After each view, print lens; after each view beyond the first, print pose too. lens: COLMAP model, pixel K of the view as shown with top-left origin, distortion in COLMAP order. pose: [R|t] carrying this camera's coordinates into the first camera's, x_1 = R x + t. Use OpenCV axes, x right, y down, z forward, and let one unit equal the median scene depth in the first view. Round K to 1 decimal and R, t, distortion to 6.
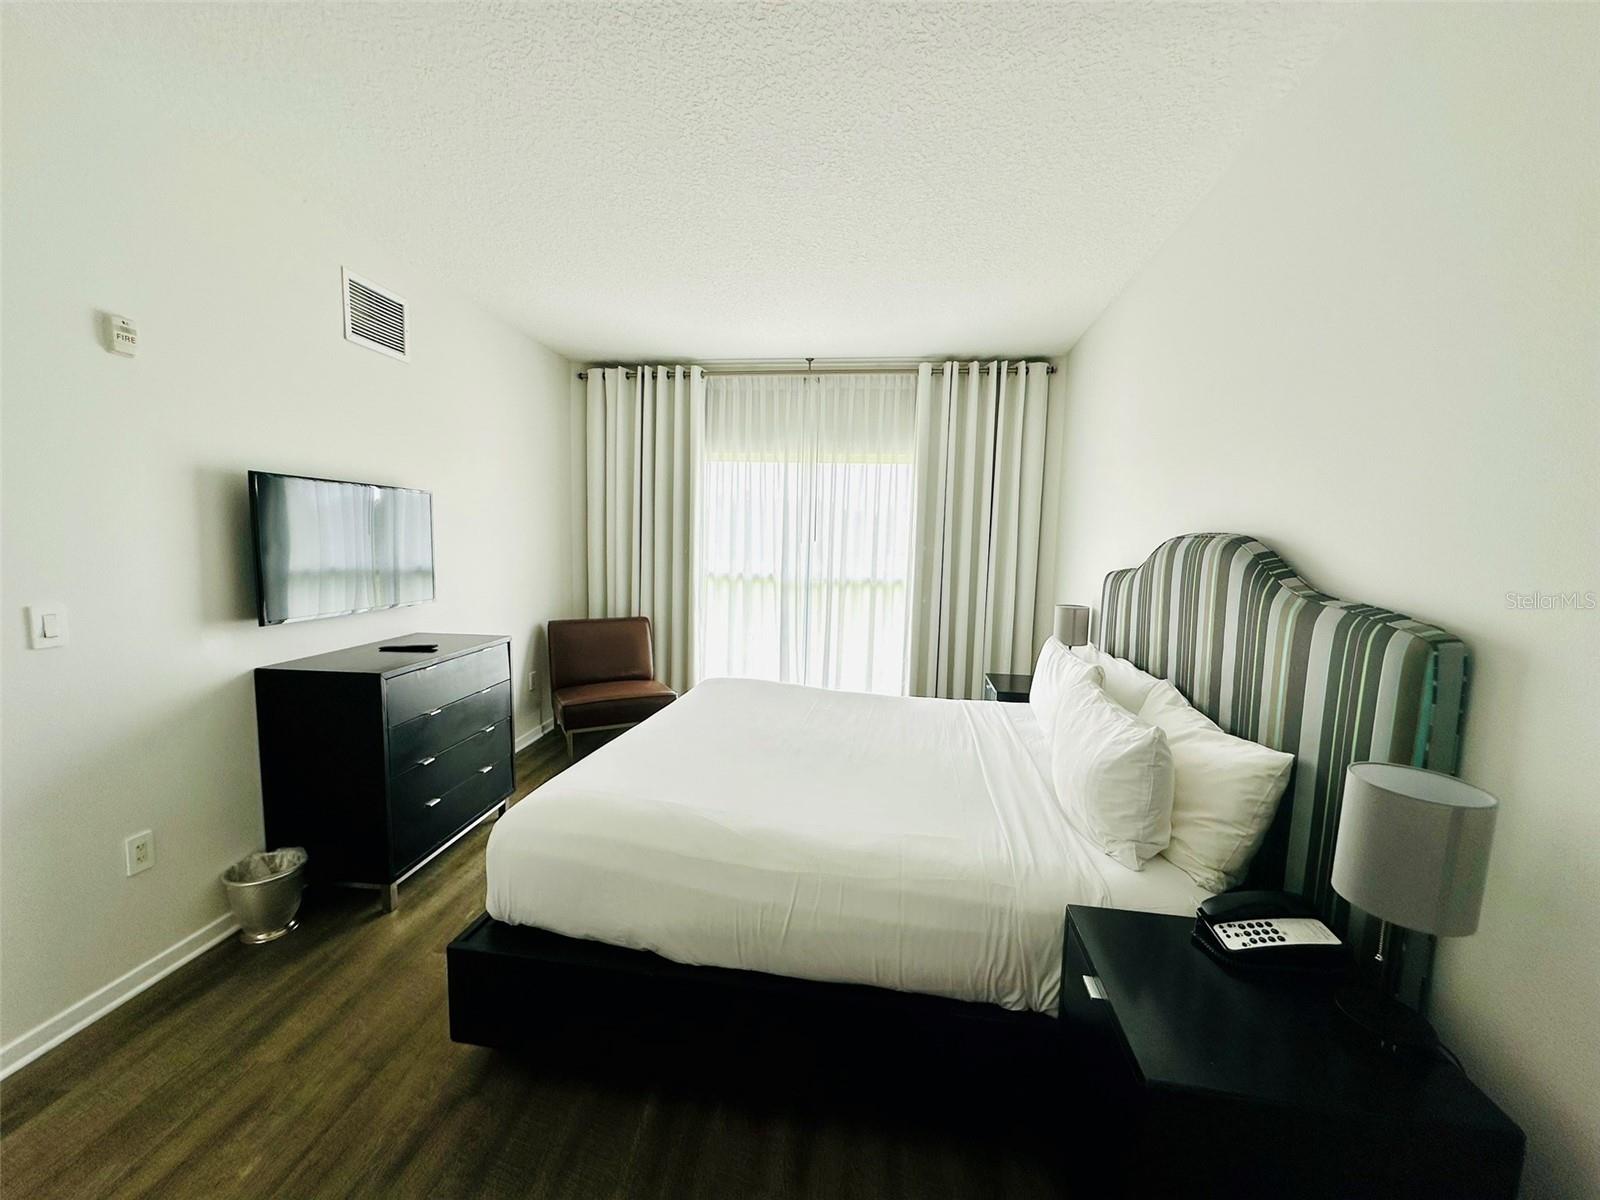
lens RADIAL K [[649.0, 0, 796.5], [0, 649.0, 603.5], [0, 0, 1]] dist [0.001583, 0.000121]
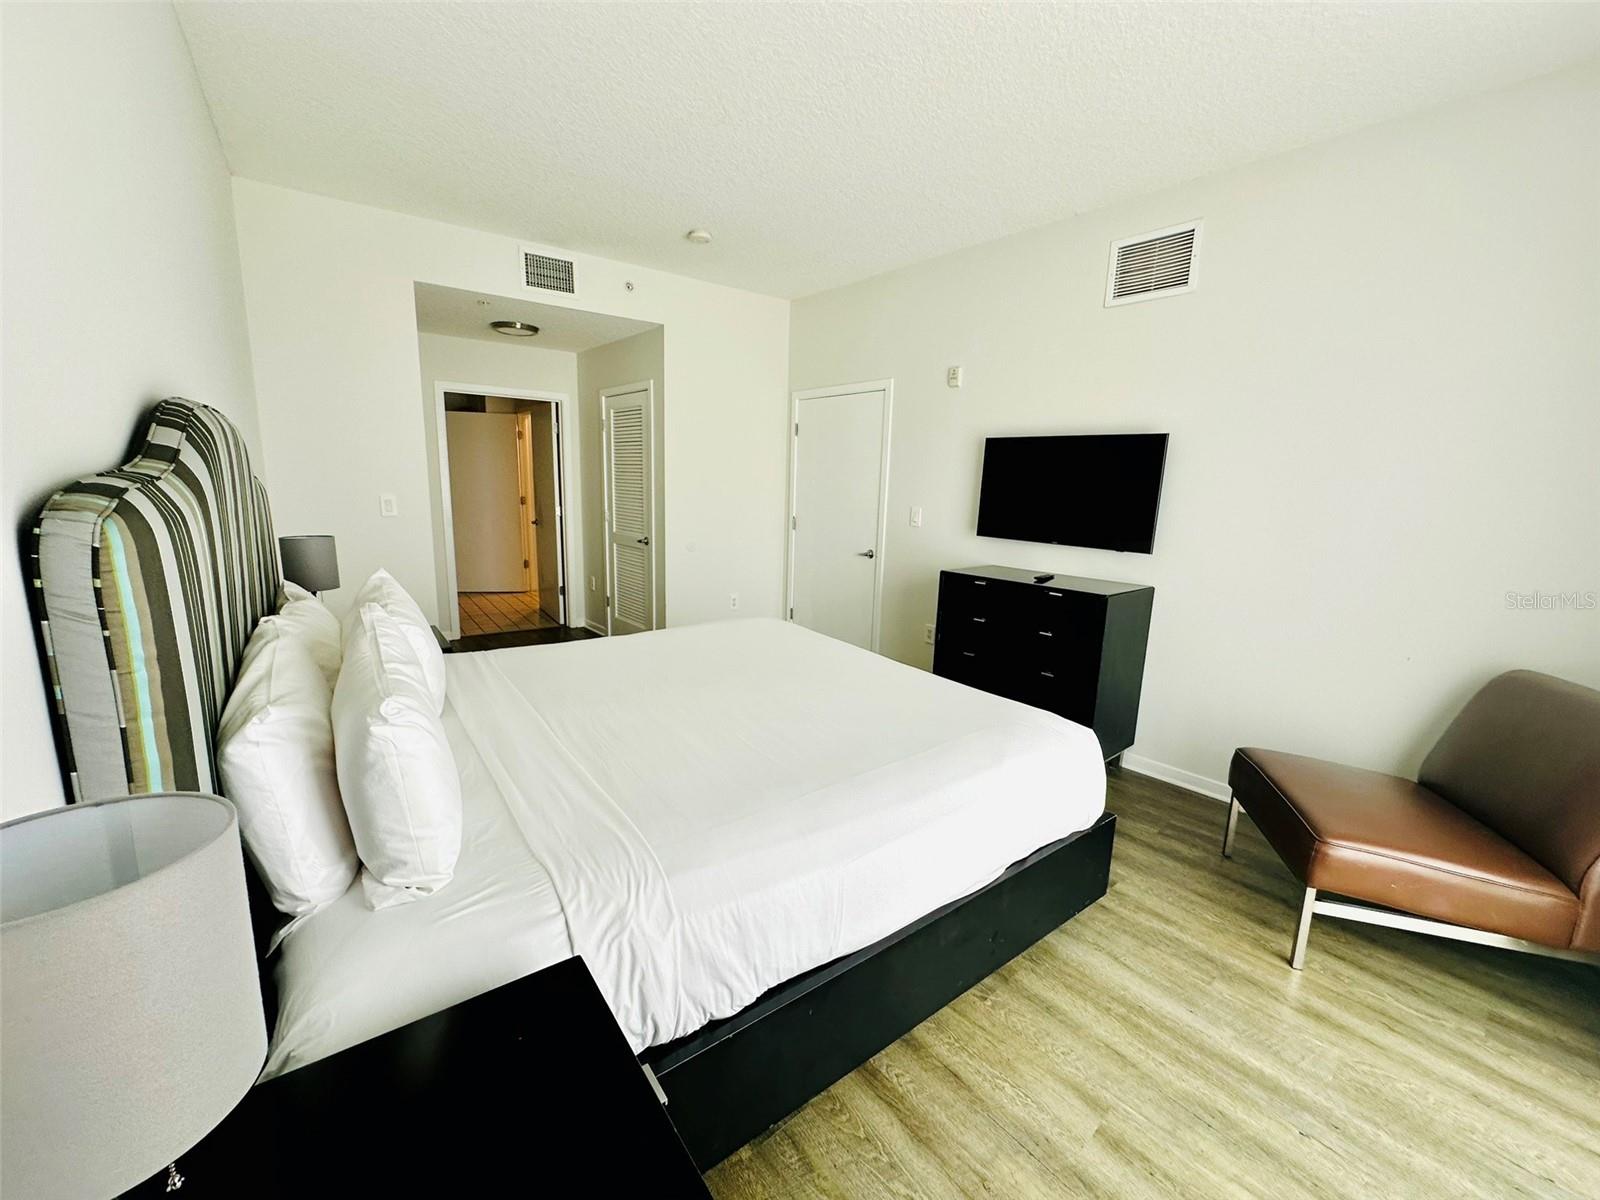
lens RADIAL K [[649.0, 0, 796.5], [0, 649.0, 603.5], [0, 0, 1]] dist [0.001583, 0.000121]
pose [[-0.704036, 0.093198, -0.704022, 0.734518], [-0.120592, 0.961265, 0.247846, -0.173174], [0.699850, 0.259392, -0.665526, 2.080673]]
